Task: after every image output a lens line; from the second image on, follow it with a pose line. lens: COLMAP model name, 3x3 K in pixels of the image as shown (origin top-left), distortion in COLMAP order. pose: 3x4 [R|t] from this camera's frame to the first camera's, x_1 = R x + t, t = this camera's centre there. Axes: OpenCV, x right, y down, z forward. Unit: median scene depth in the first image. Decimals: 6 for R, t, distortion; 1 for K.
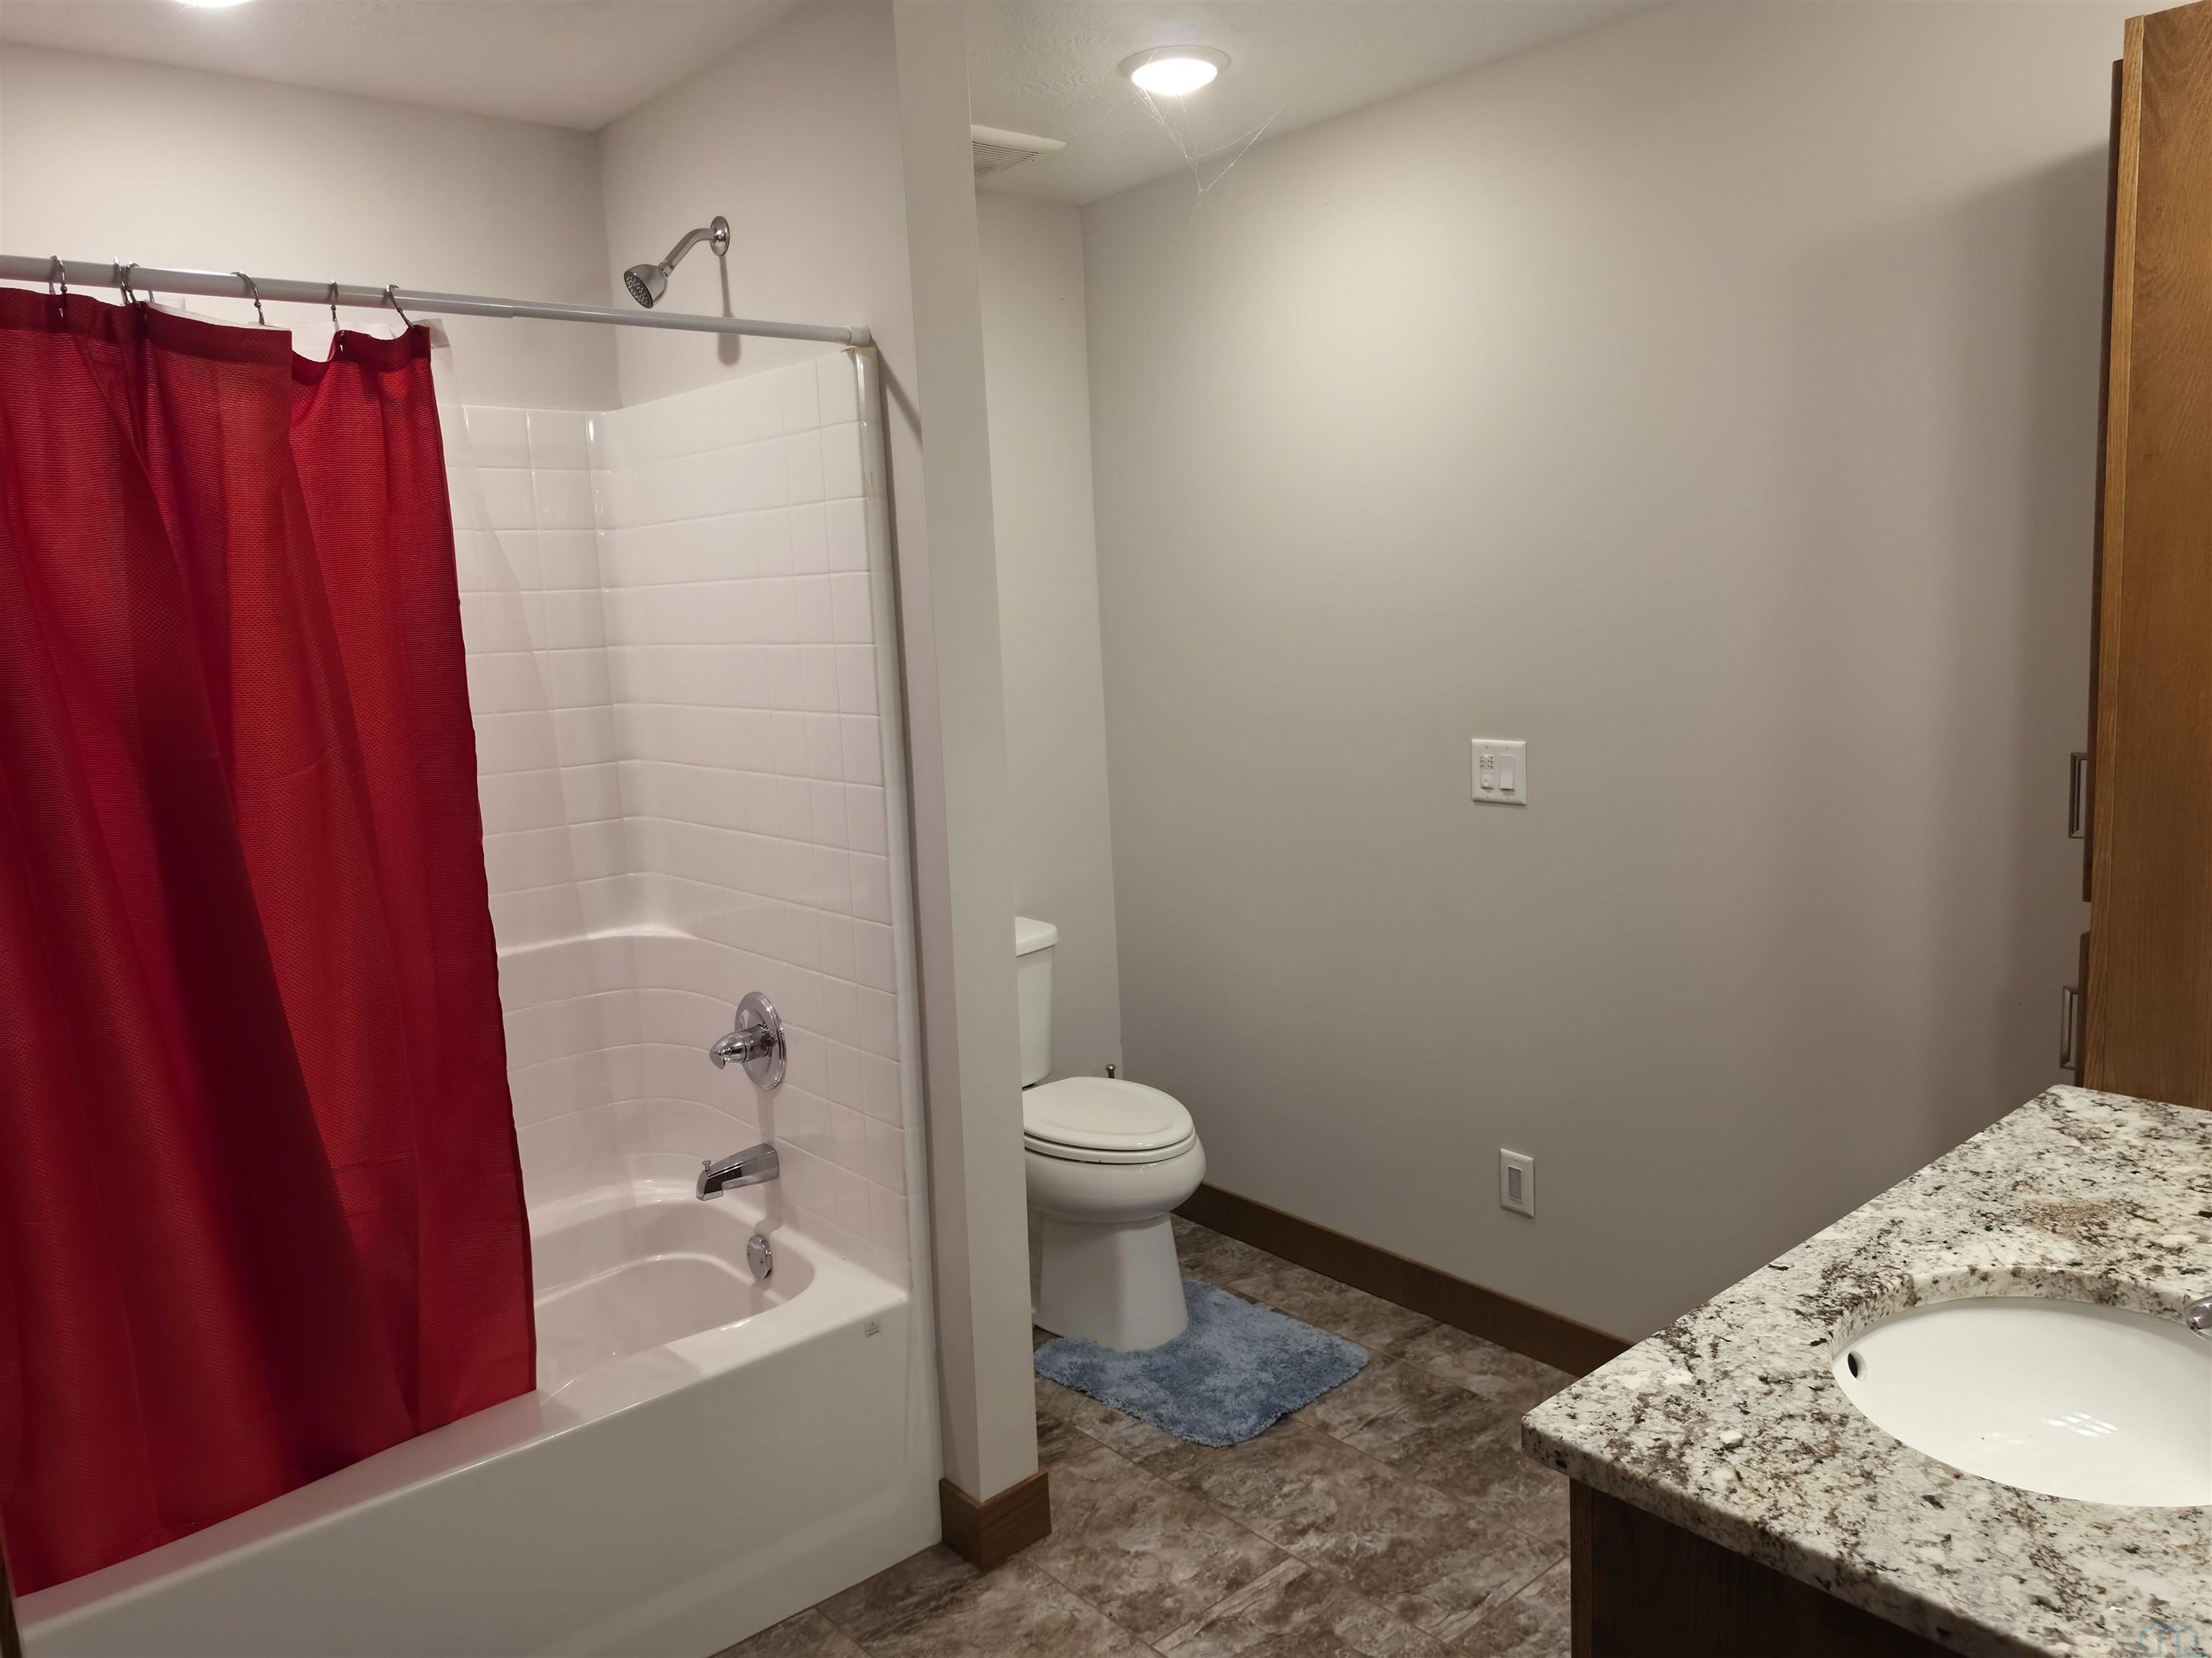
lens RADIAL K [[1578.4, 0, 1102.9], [0, 1578.4, 827.8], [0, 0, 1]] dist [0.005125, 0.001861]
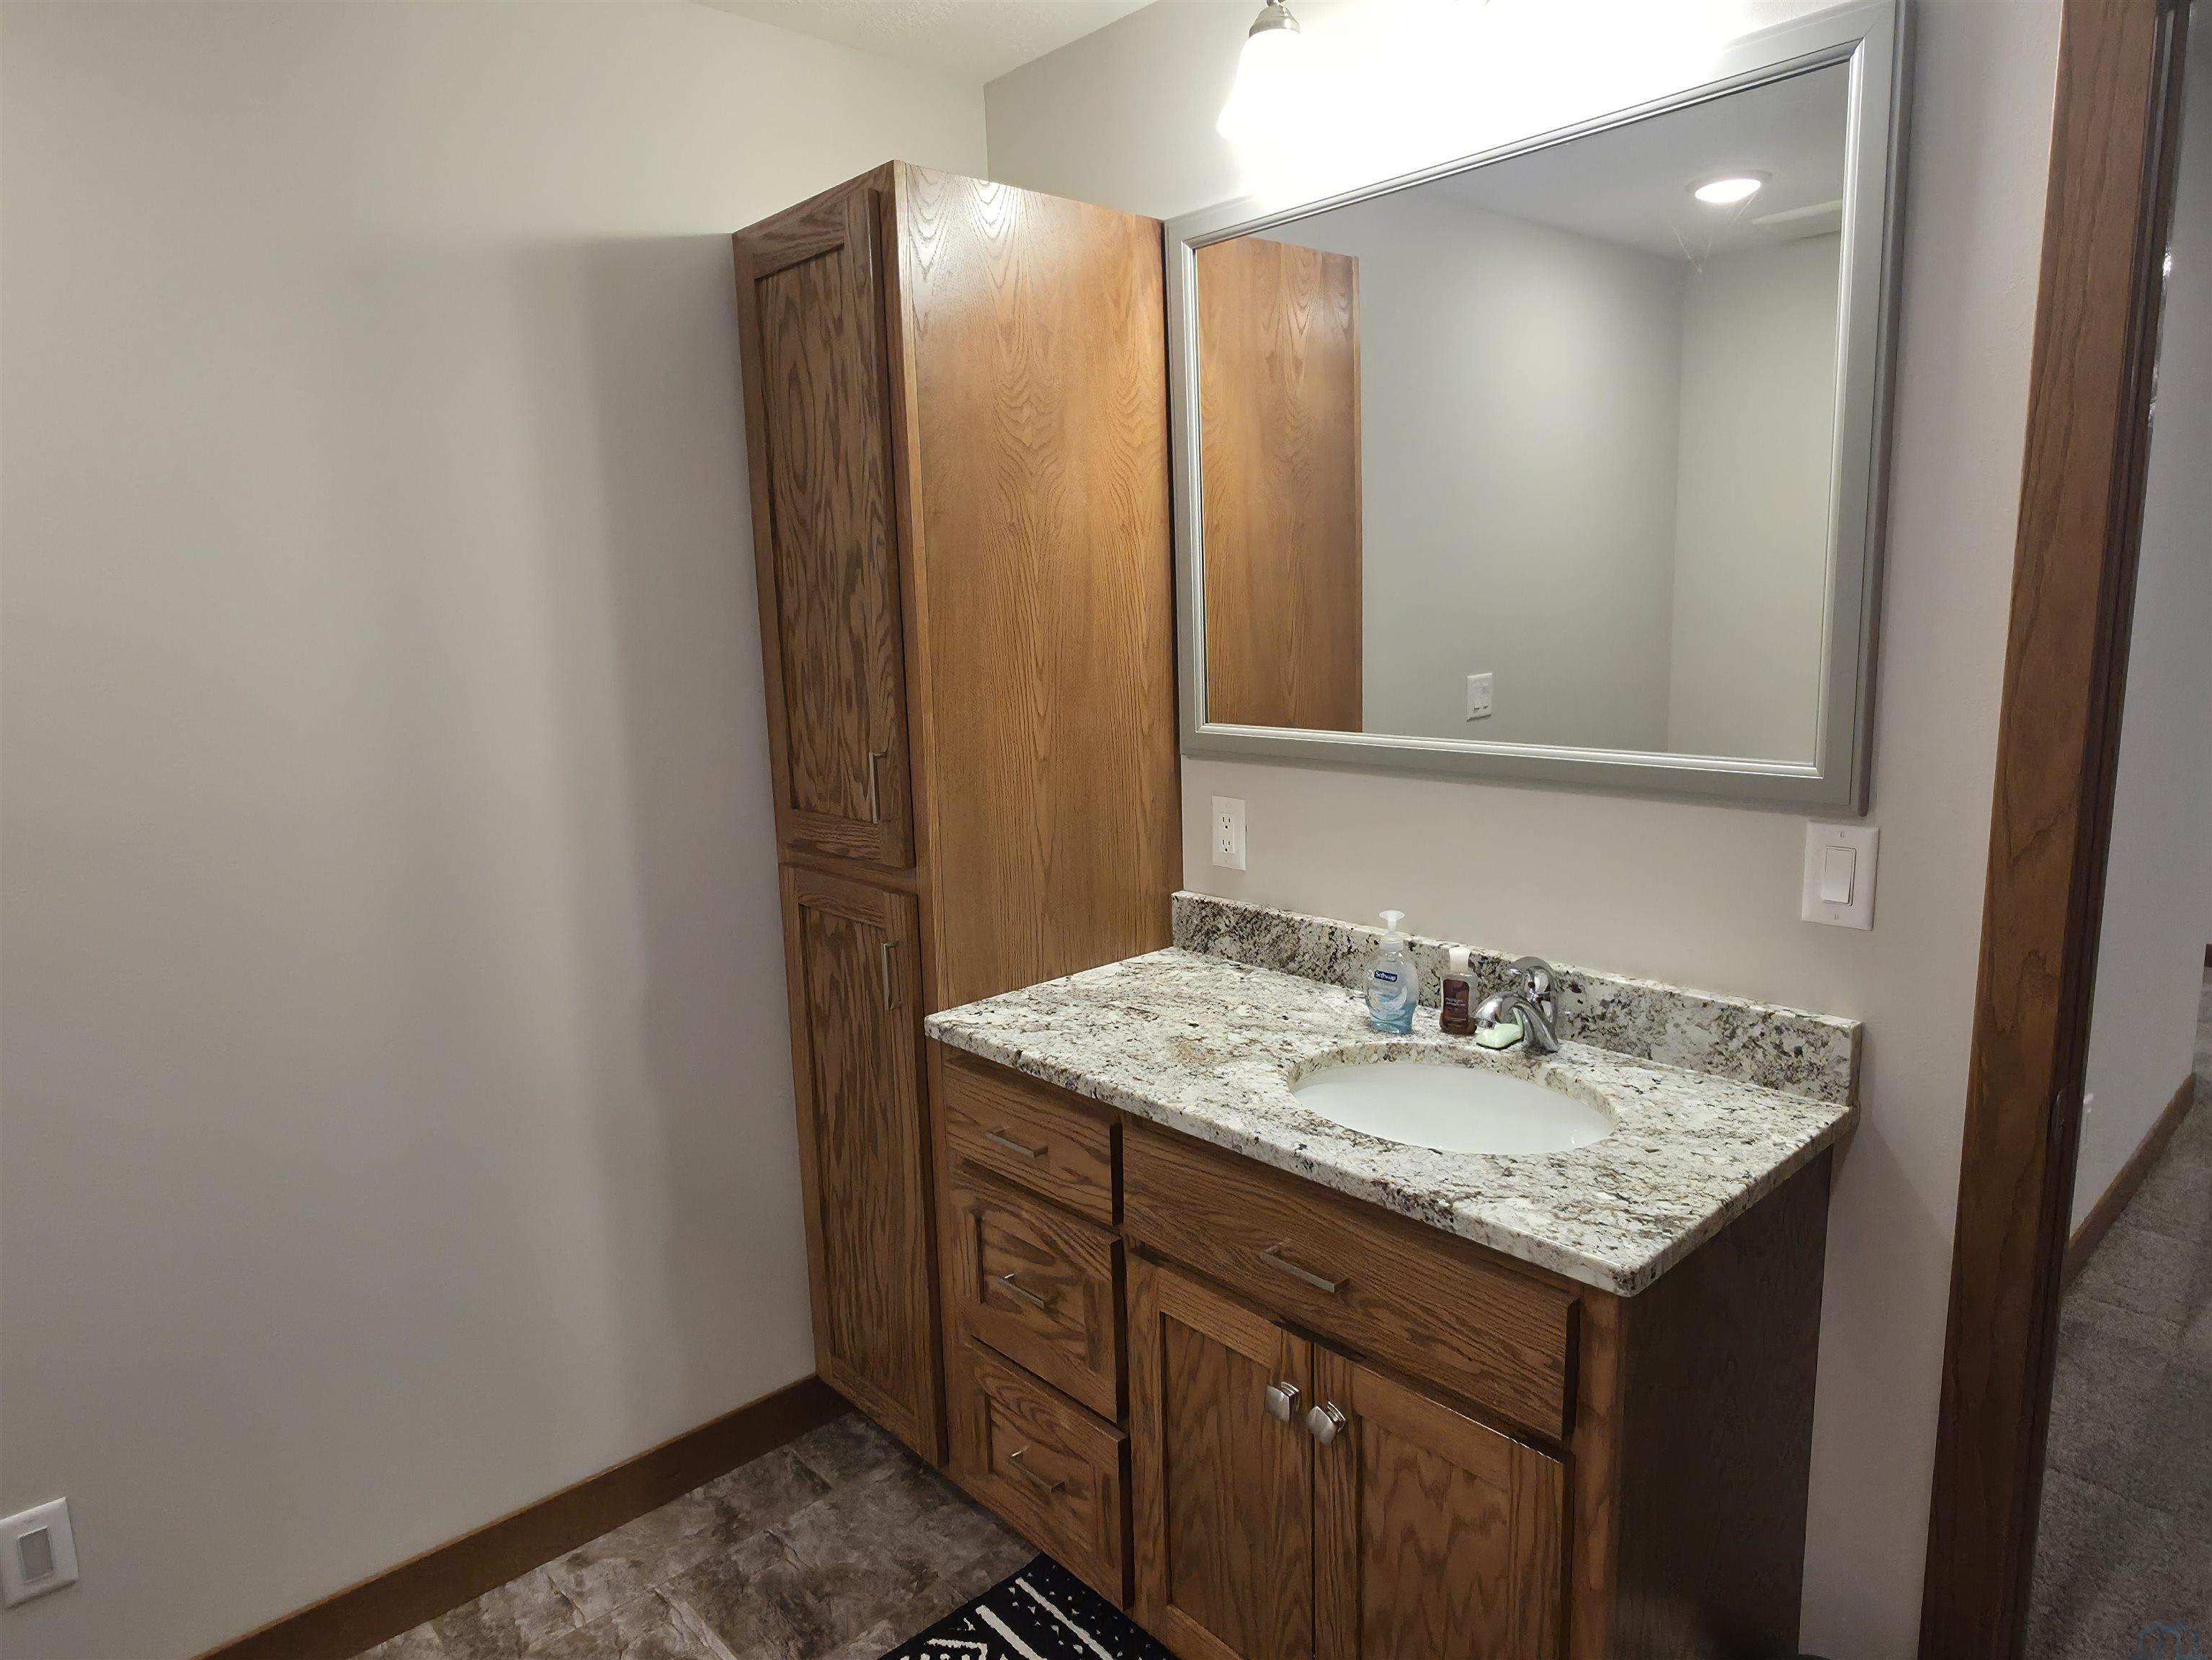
lens RADIAL K [[1347.0, 0, 1100.6], [0, 1347.0, 824.2], [0, 0, 1]] dist [0.002383, 0.000247]
pose [[-0.024541, -0.124941, 0.991861, -0.645459], [0.183865, 0.974670, 0.127325, -0.142521], [-0.982645, 0.185493, -0.000947, 1.255211]]
